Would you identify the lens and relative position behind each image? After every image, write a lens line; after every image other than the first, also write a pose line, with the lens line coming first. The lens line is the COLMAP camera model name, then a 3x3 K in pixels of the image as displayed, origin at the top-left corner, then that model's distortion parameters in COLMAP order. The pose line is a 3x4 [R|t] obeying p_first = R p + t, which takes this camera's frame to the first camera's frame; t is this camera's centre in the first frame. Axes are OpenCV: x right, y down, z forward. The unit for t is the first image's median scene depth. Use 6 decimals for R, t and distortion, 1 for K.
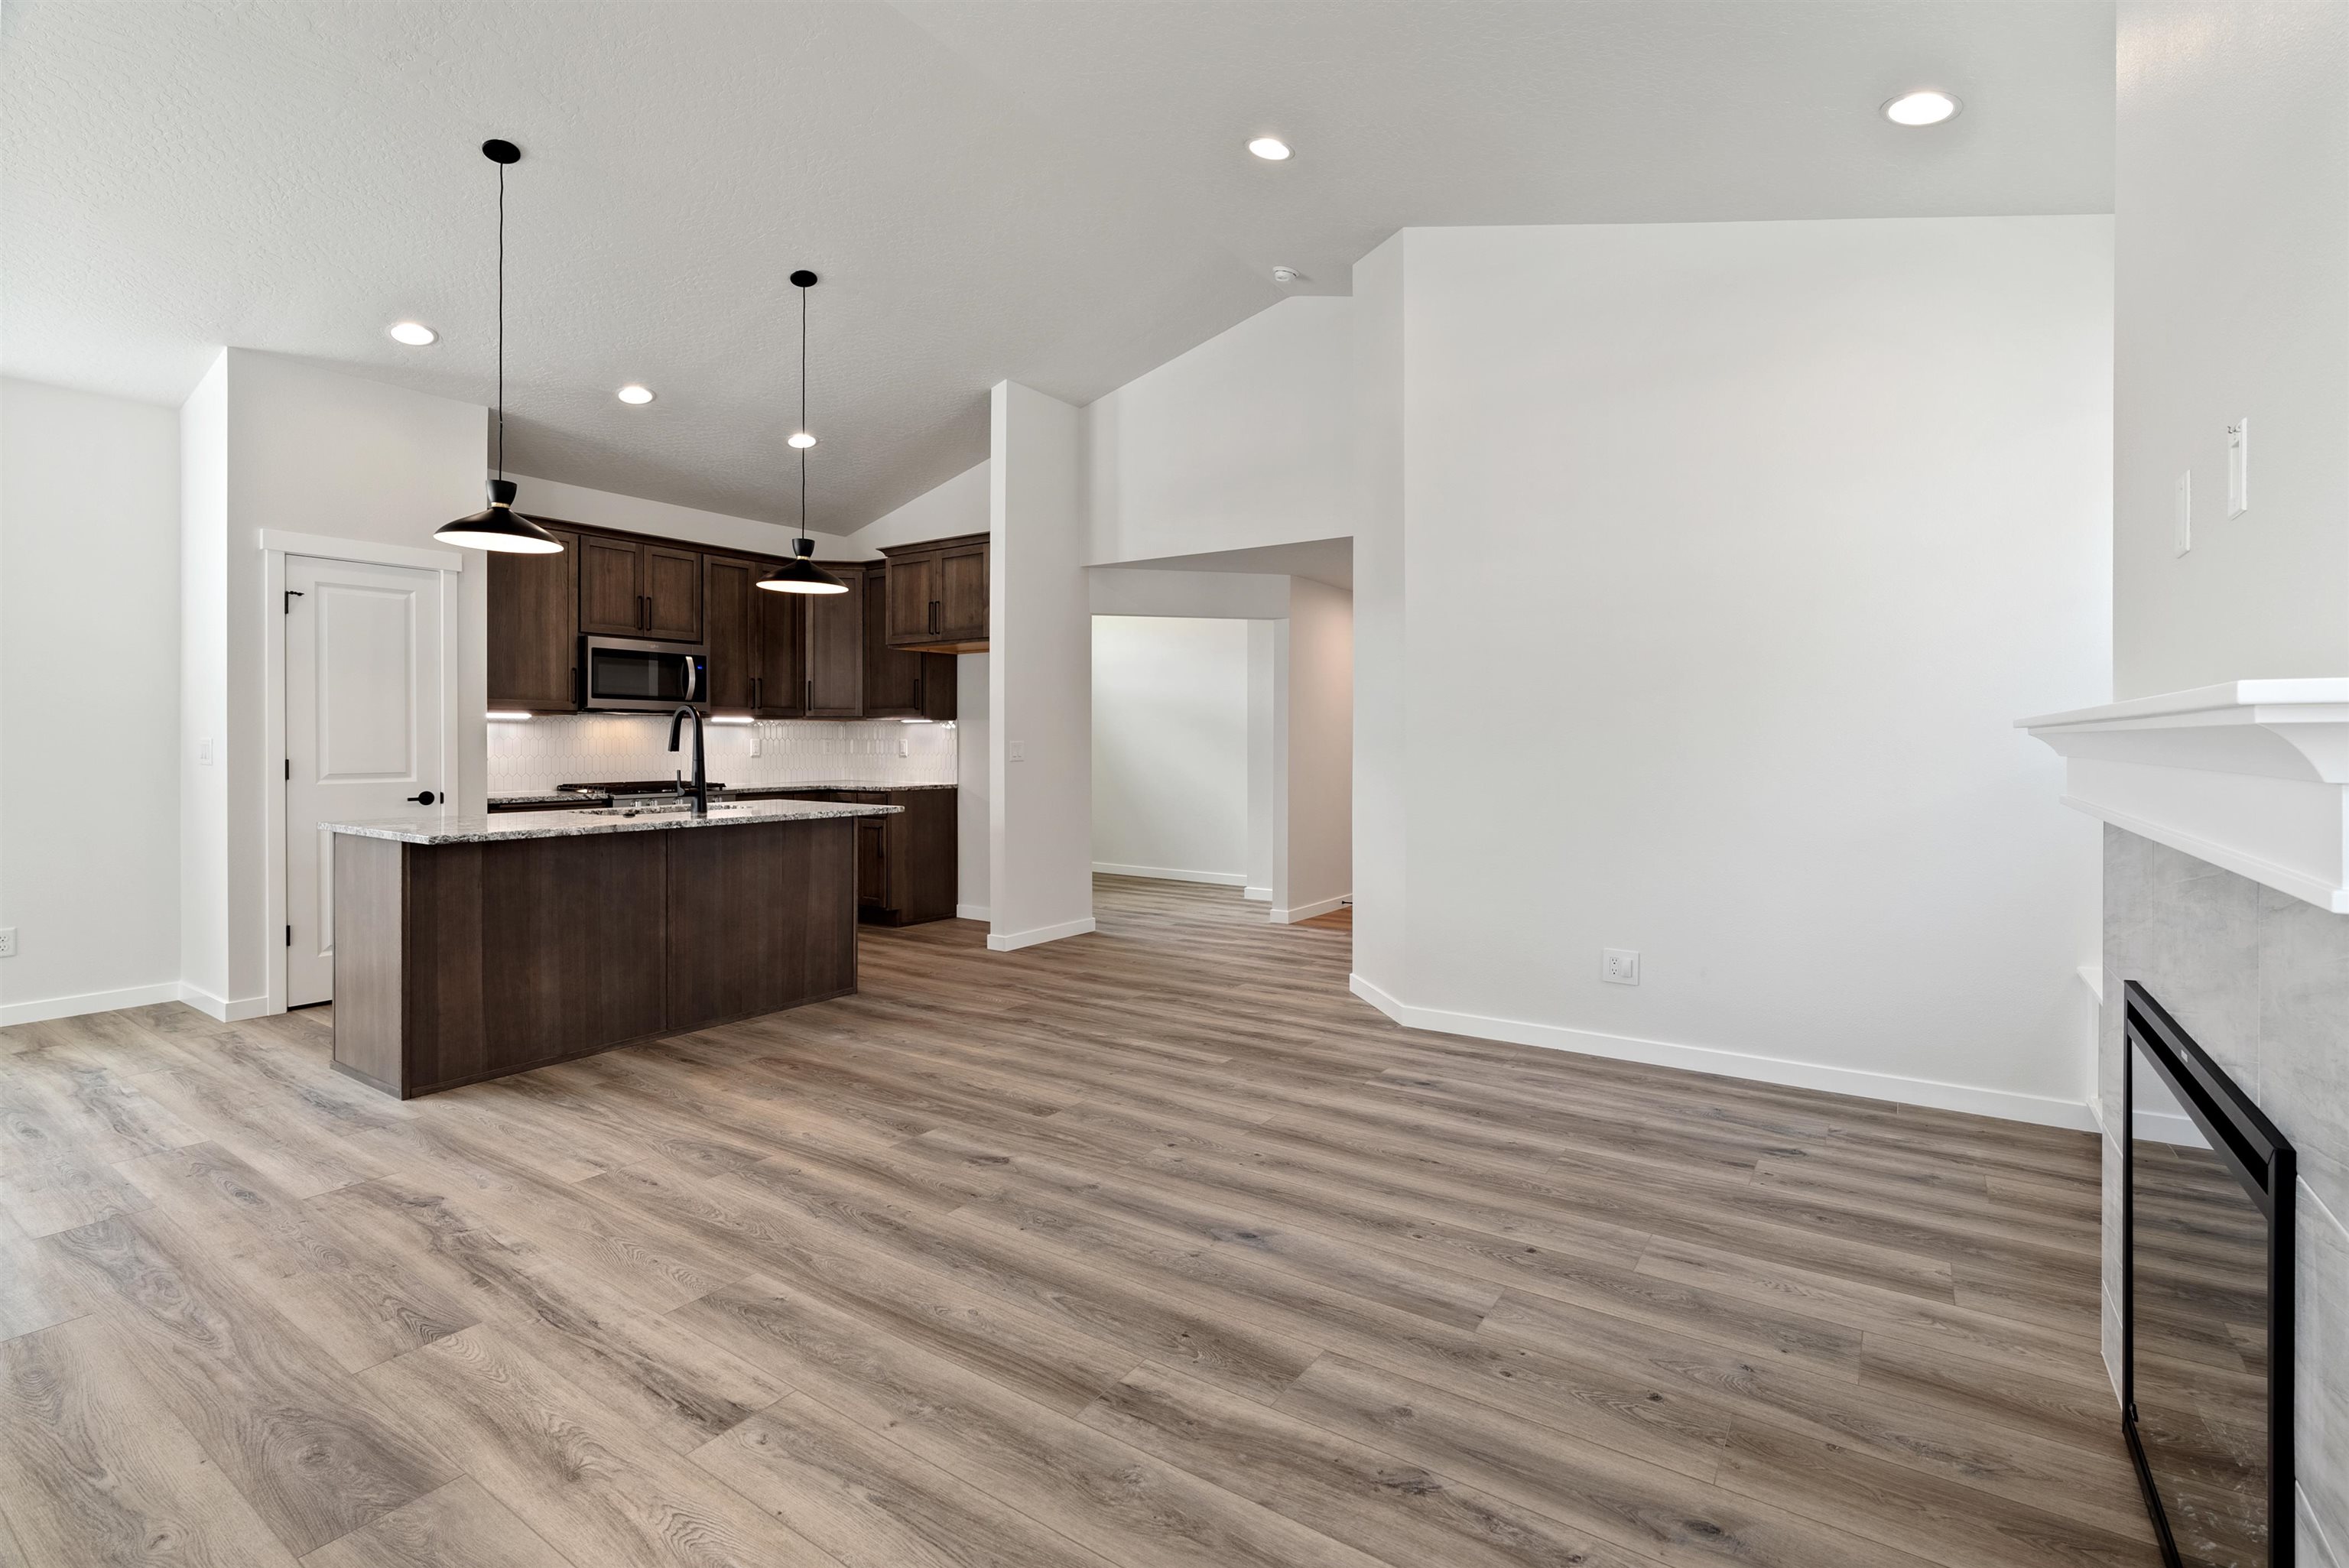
lens RADIAL K [[1075.6, 0, 1183.6], [0, 1075.6, 738.8], [0, 0, 1]] dist [-0.010598, 0.003977]
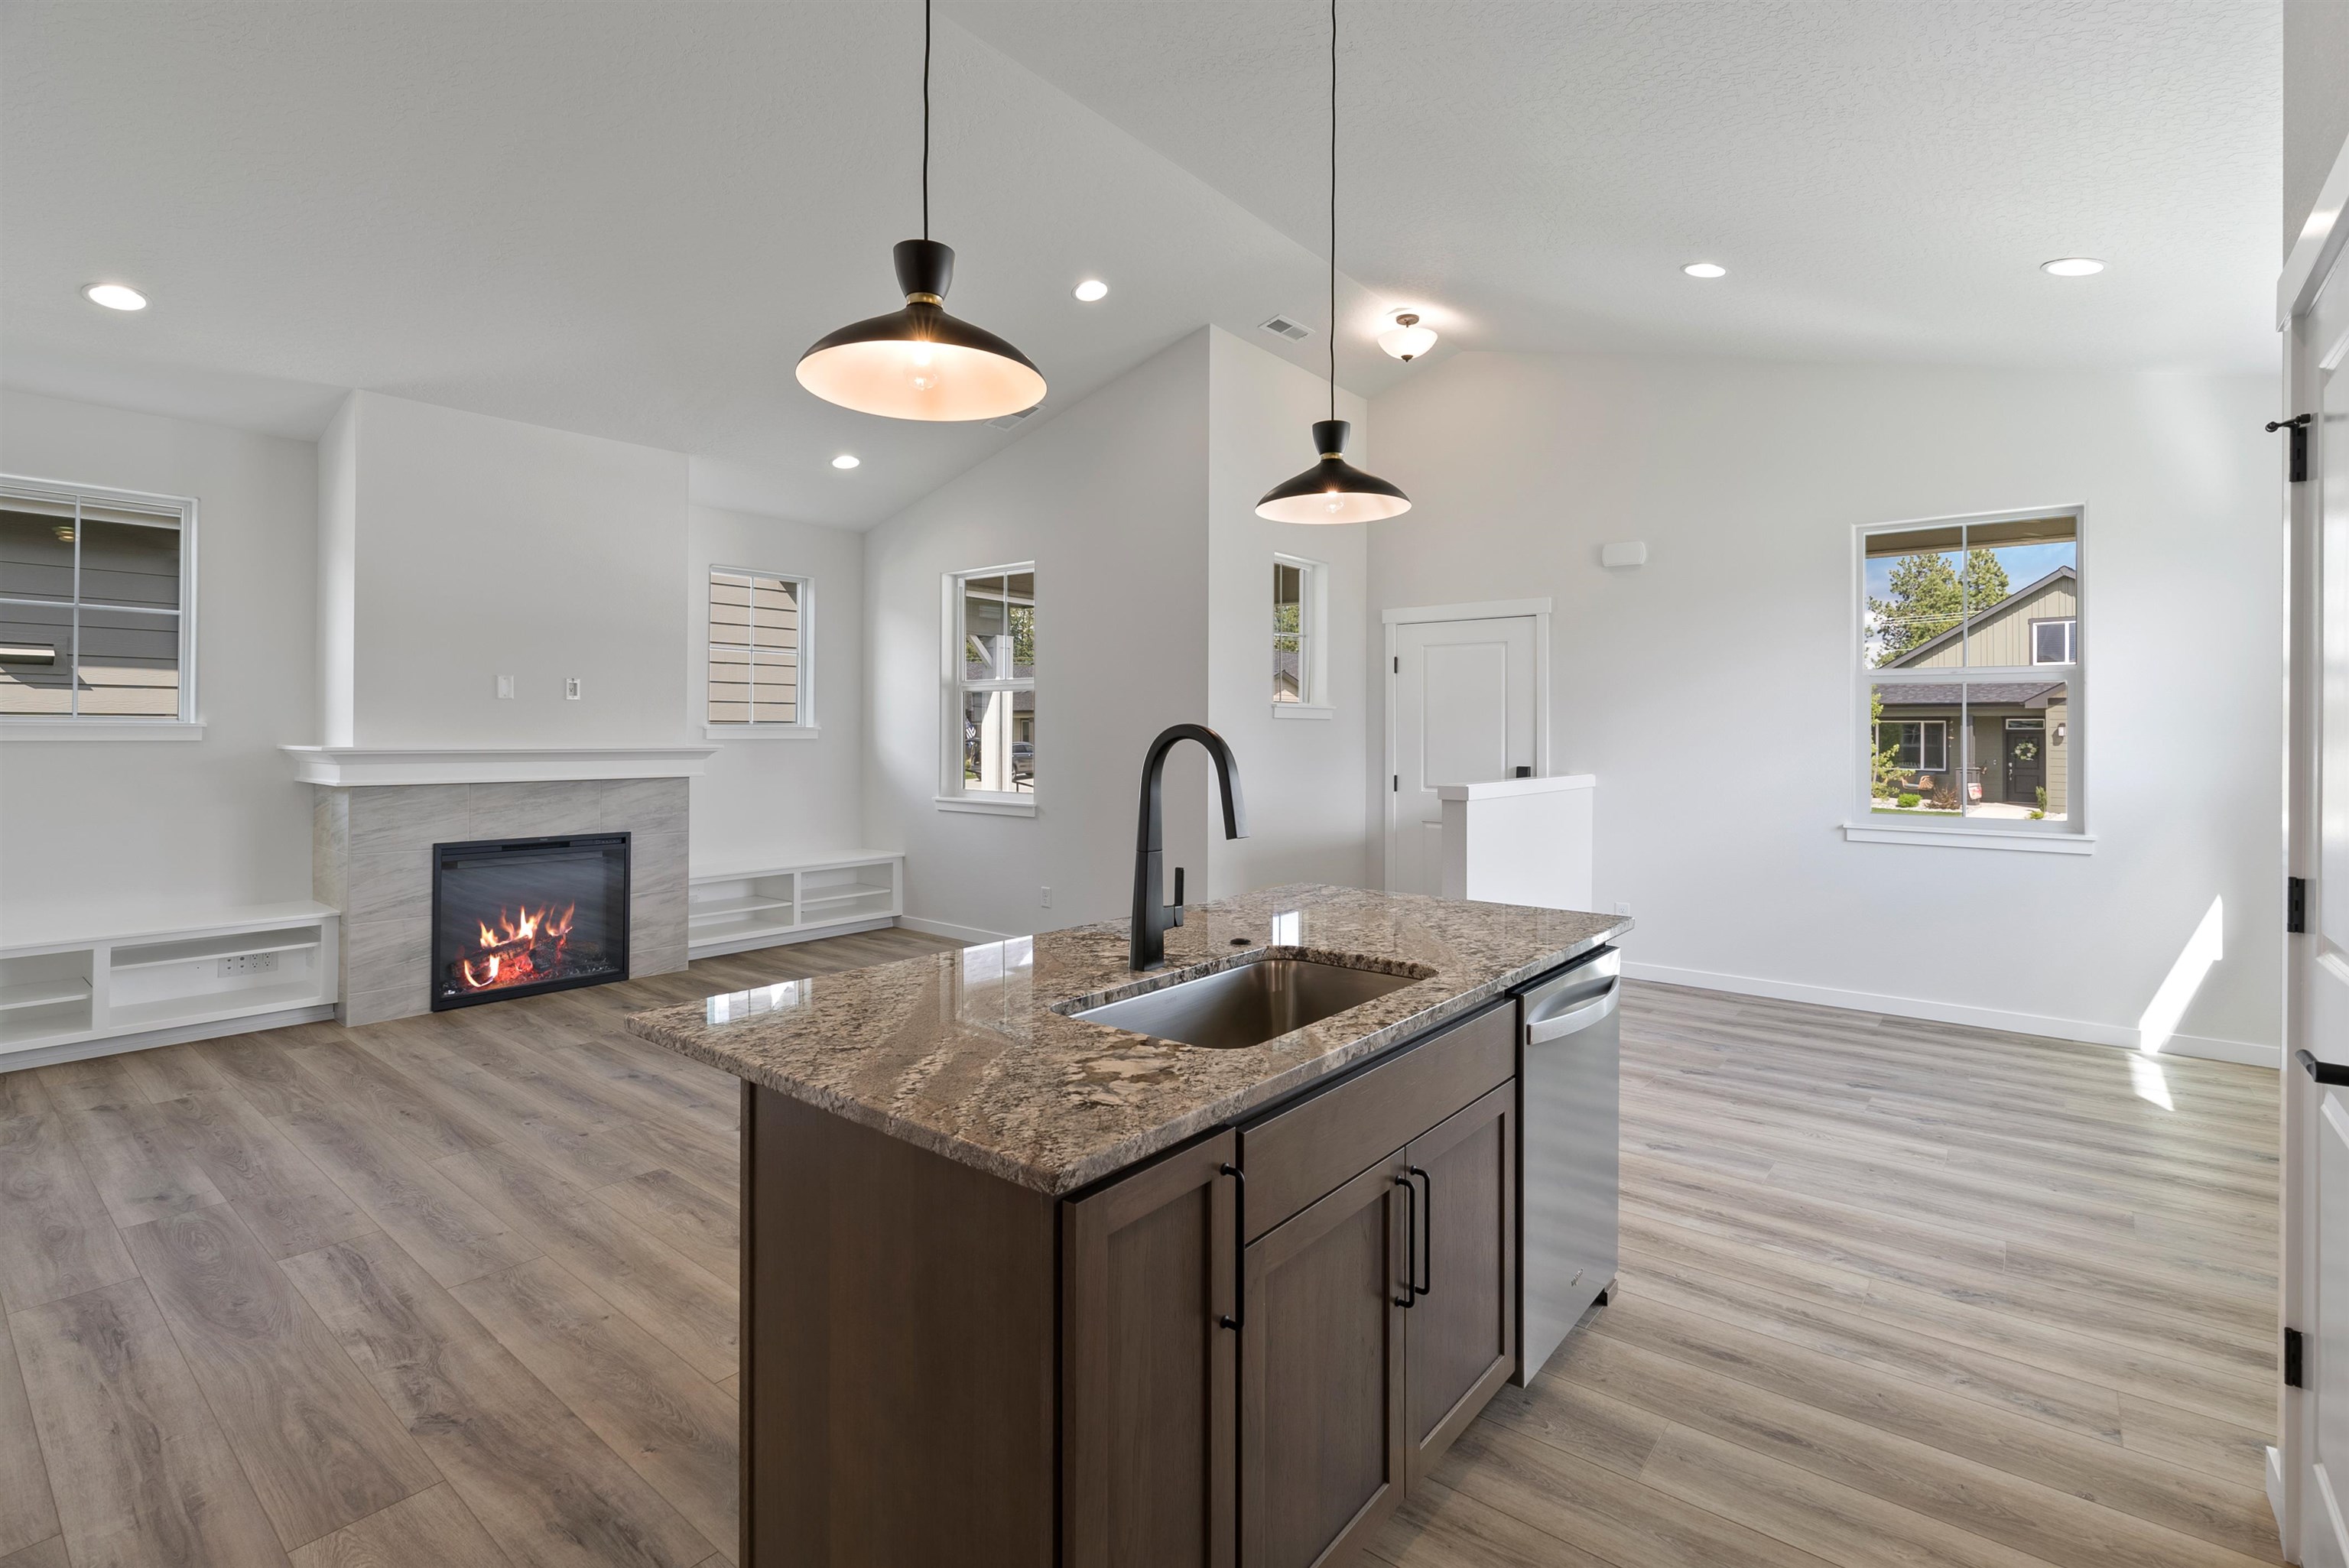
lens RADIAL K [[1077.6, 0, 1179.8], [0, 1077.6, 727.7], [0, 0, 1]] dist [-0.008656, 0.003689]
pose [[-0.996401, -0.007029, 0.084468, -0.695067], [-0.007567, 0.999953, -0.006053, -0.038116], [-0.084421, -0.006670, -0.996408, 2.000217]]
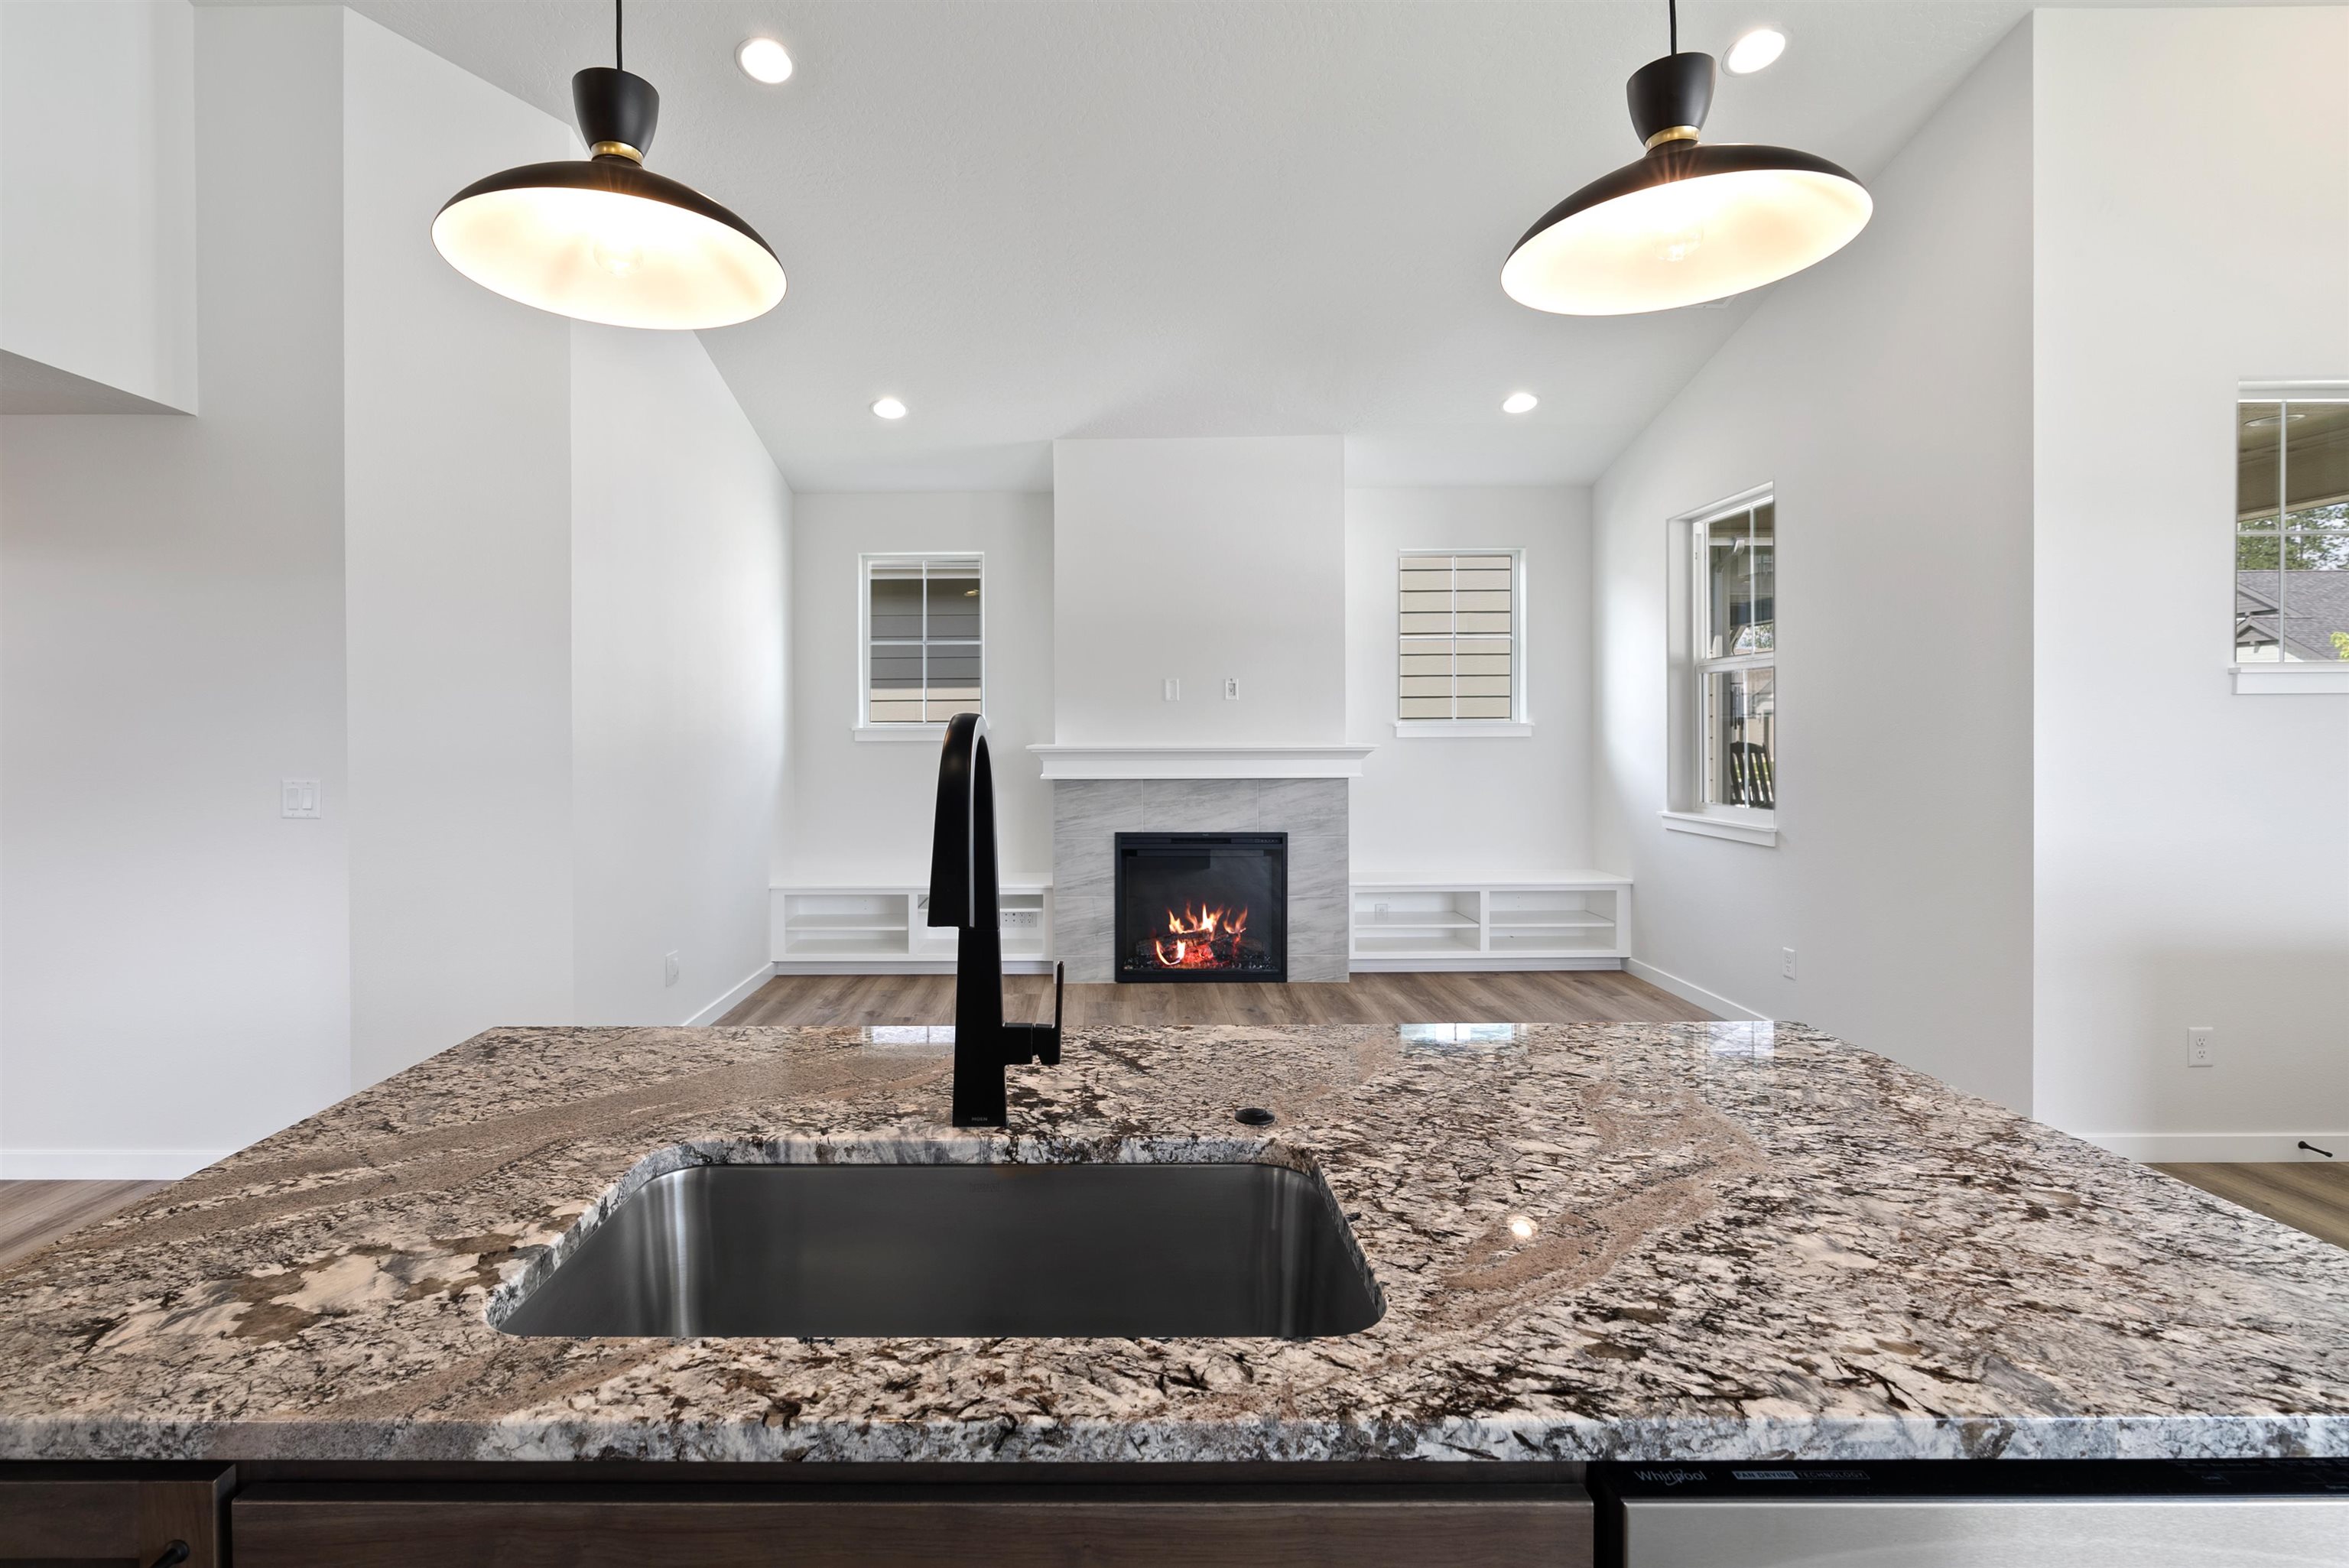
lens RADIAL K [[1108.7, 0, 1098.7], [0, 1108.7, 742.6], [0, 0, 1]] dist [-0.006023, 0.002054]
pose [[-0.558954, -0.007788, 0.829162, -0.958154], [0.003229, 0.999928, 0.011569, -0.037824], [-0.829192, 0.009144, -0.558888, 1.571217]]
